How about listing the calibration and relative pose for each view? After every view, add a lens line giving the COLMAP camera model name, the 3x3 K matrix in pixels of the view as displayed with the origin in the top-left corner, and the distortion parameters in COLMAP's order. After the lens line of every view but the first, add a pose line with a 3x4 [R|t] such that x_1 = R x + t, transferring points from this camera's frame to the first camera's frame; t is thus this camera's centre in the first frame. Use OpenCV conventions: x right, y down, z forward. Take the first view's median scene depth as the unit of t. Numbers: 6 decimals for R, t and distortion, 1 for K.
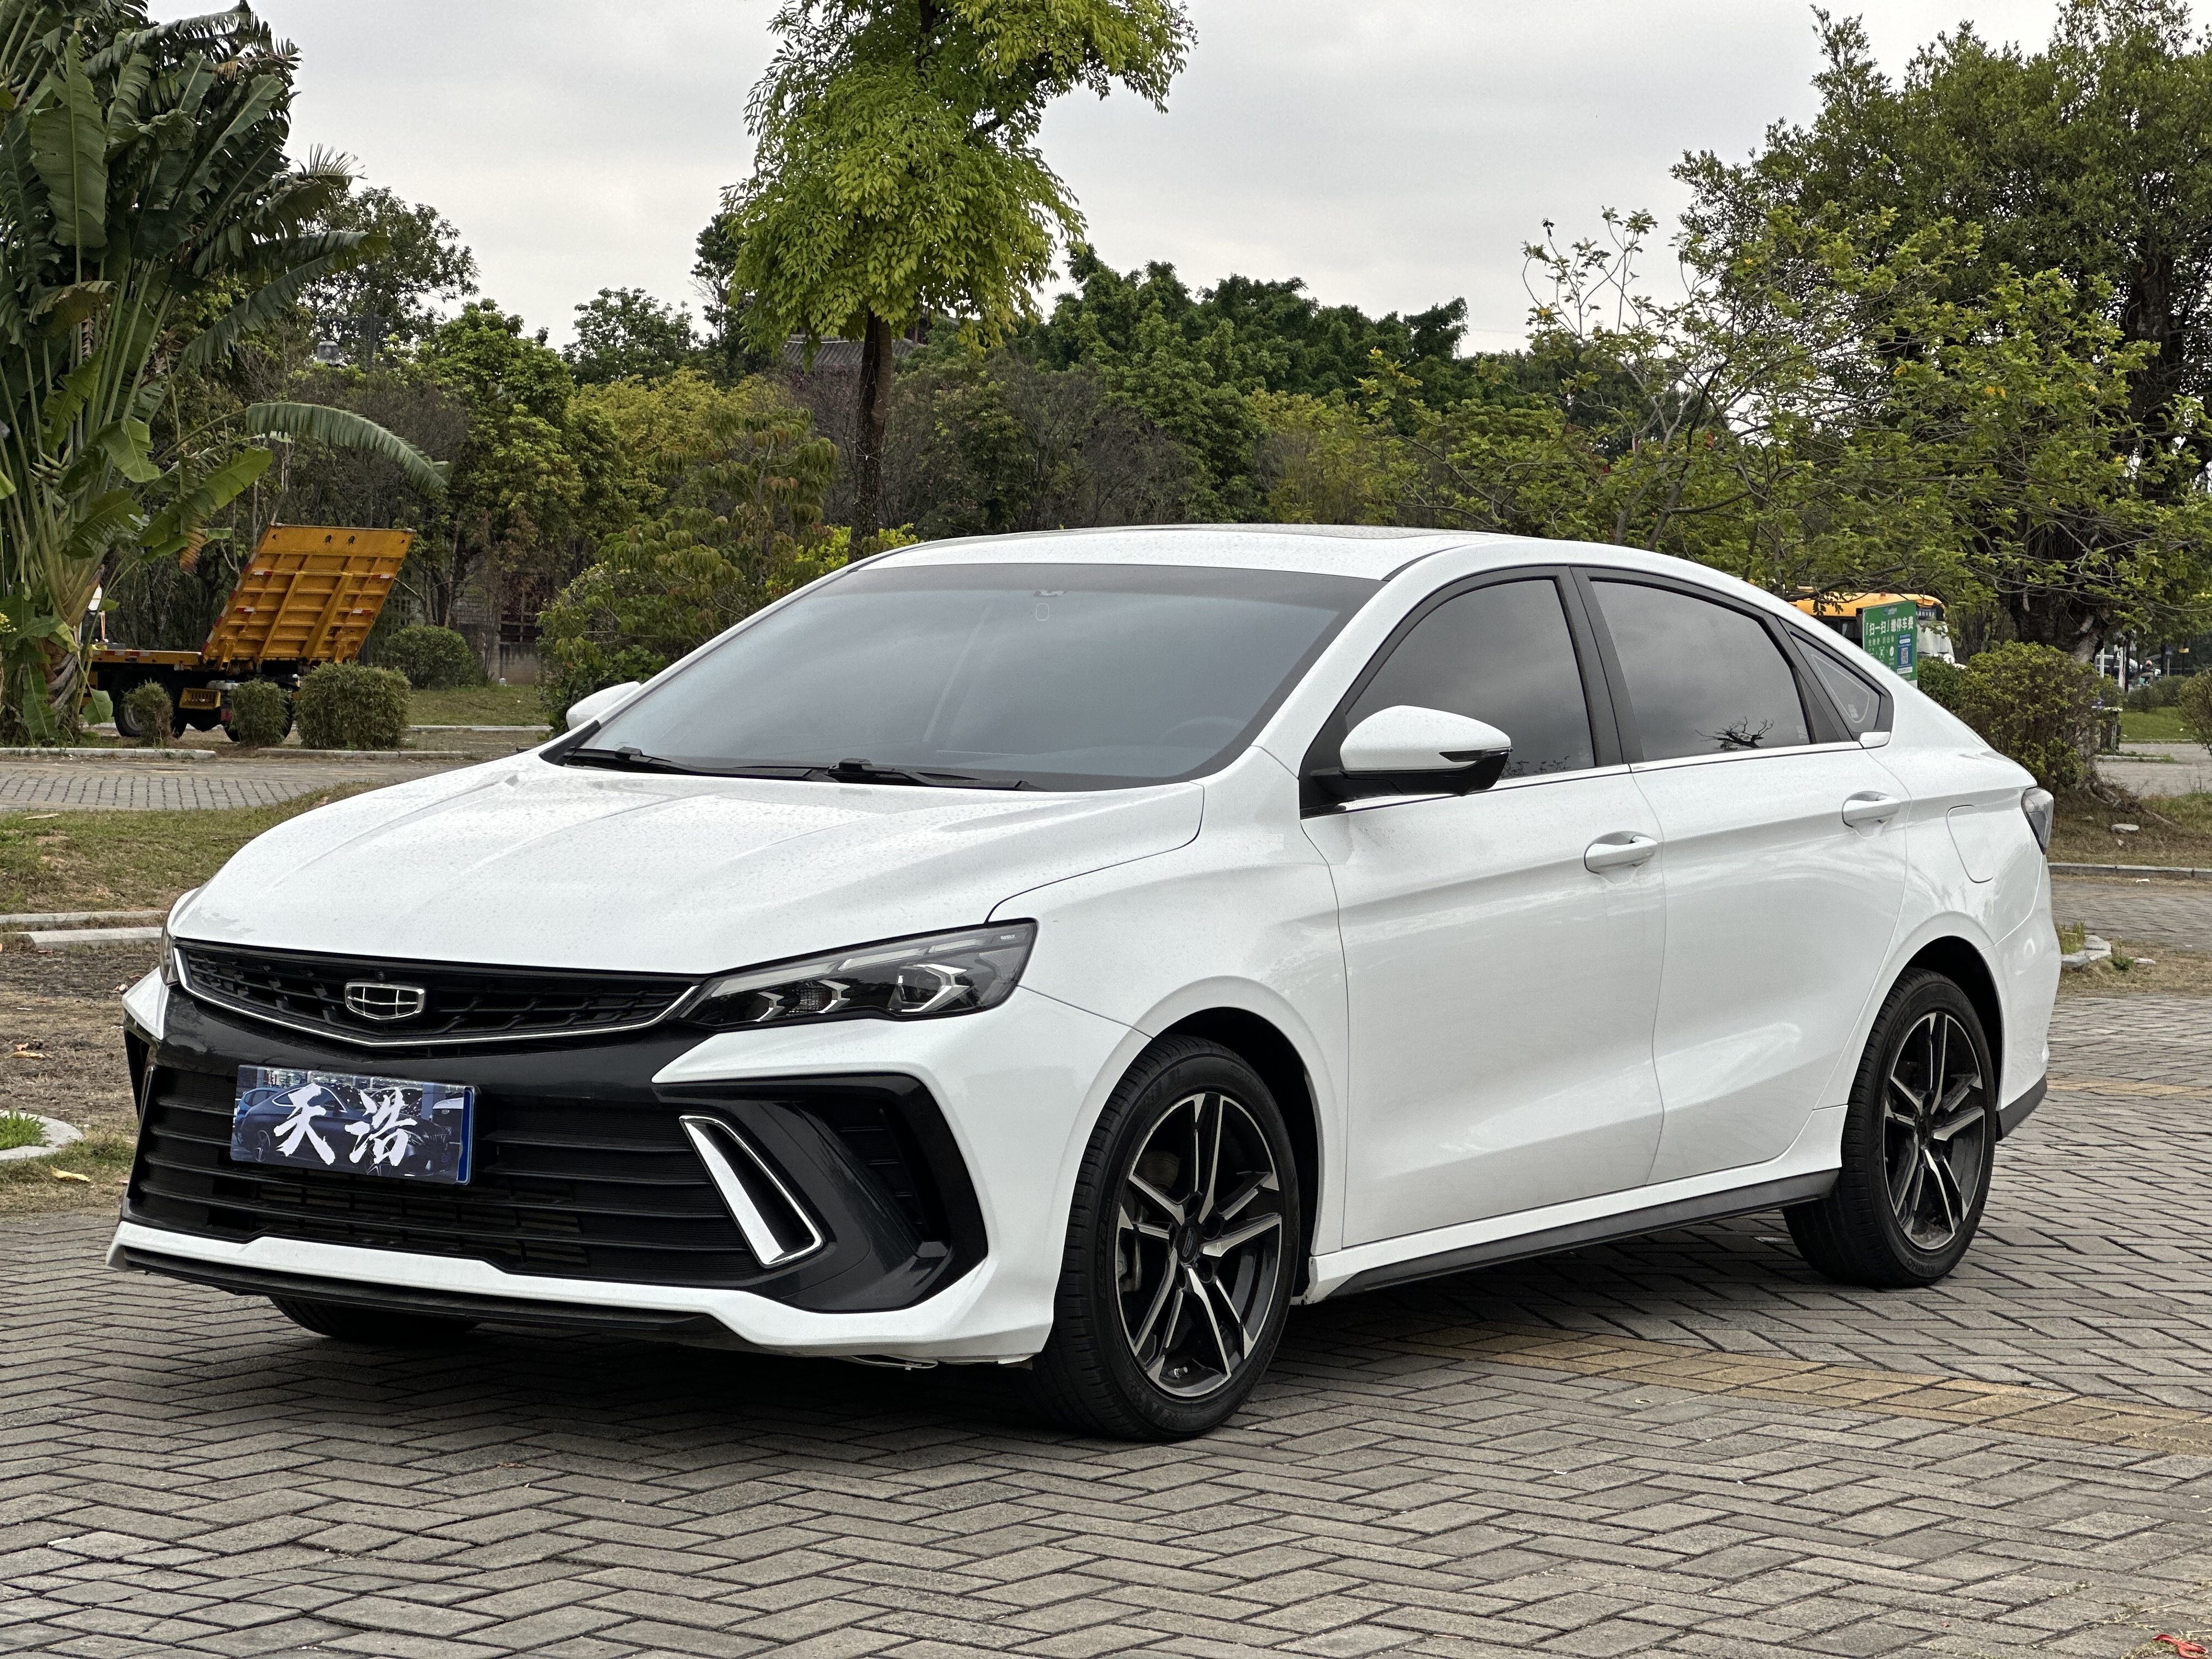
lens RADIAL K [[5028.1, 0, 1110.2], [0, 5028.1, 816.7], [0, 0, 1]] dist [0.111992, 0.000000]
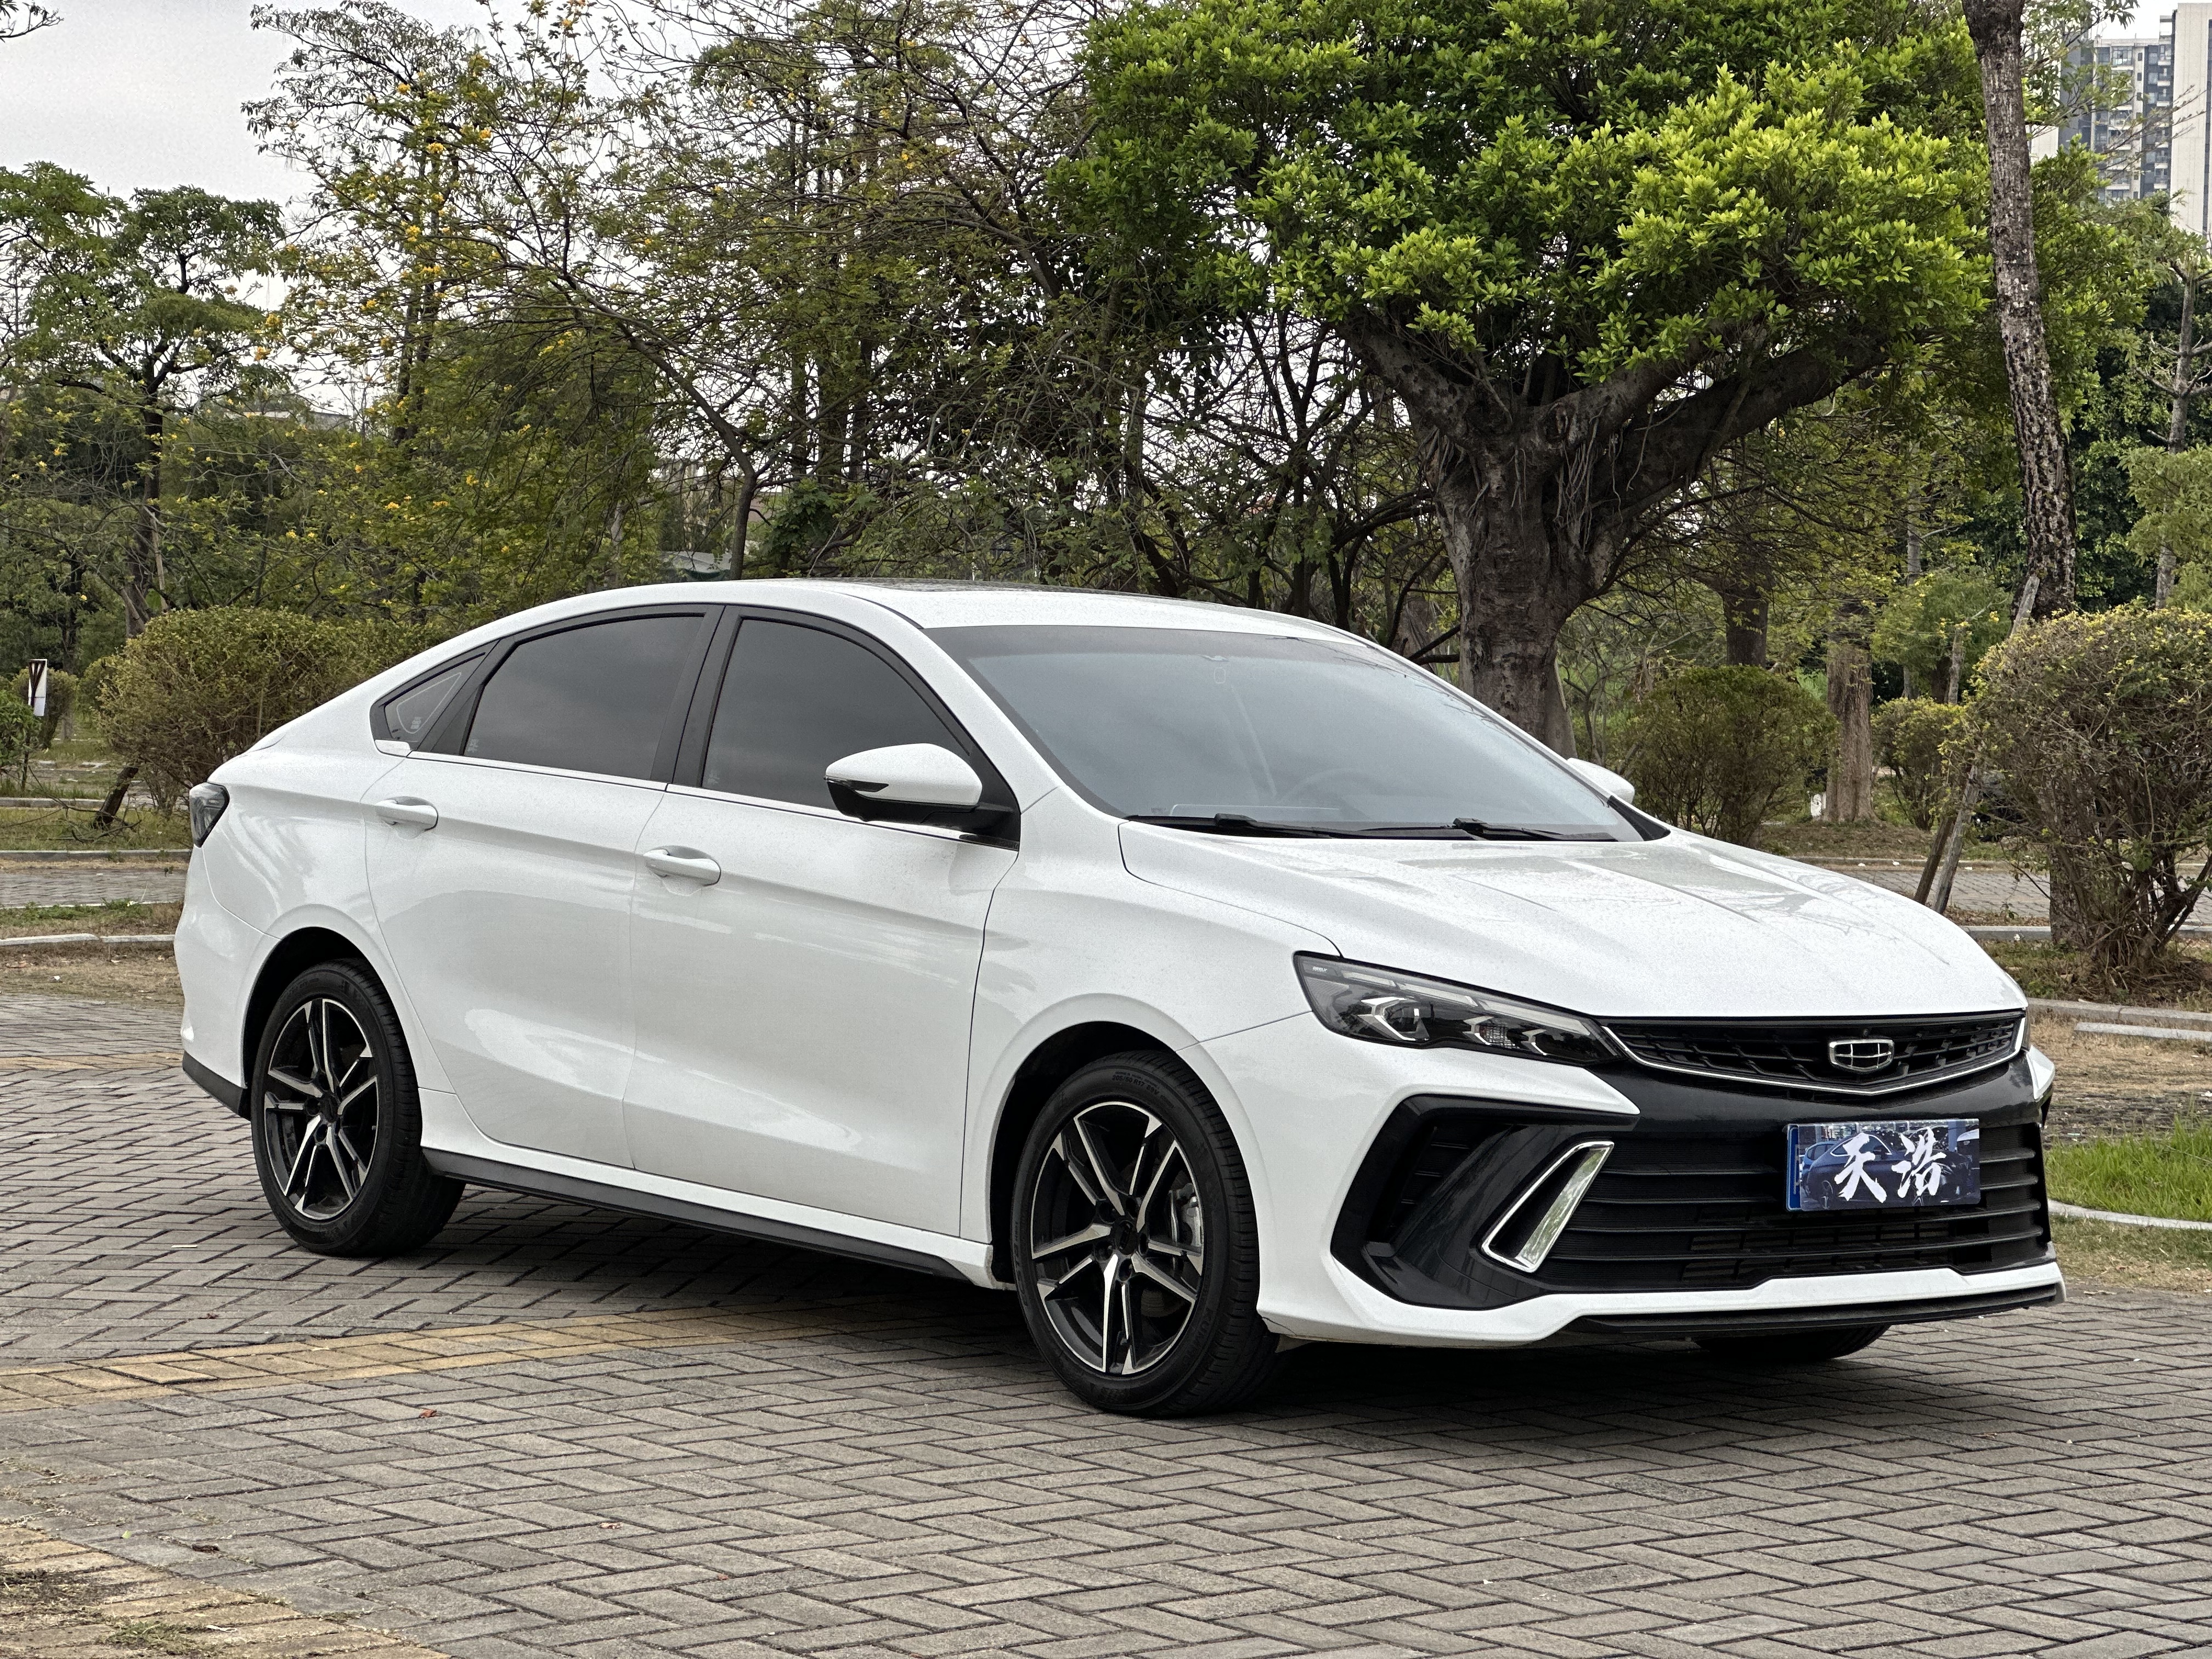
lens RADIAL K [[5028.1, 0, 1115.5], [0, 5028.1, 822.7], [0, 0, 1]] dist [0.111992, 0.000000]
pose [[0.286175, -0.035561, 0.957517, -1.283335], [0.013793, 0.999360, 0.032993, -0.055618], [-0.958078, 0.003765, 0.286482, 0.842081]]
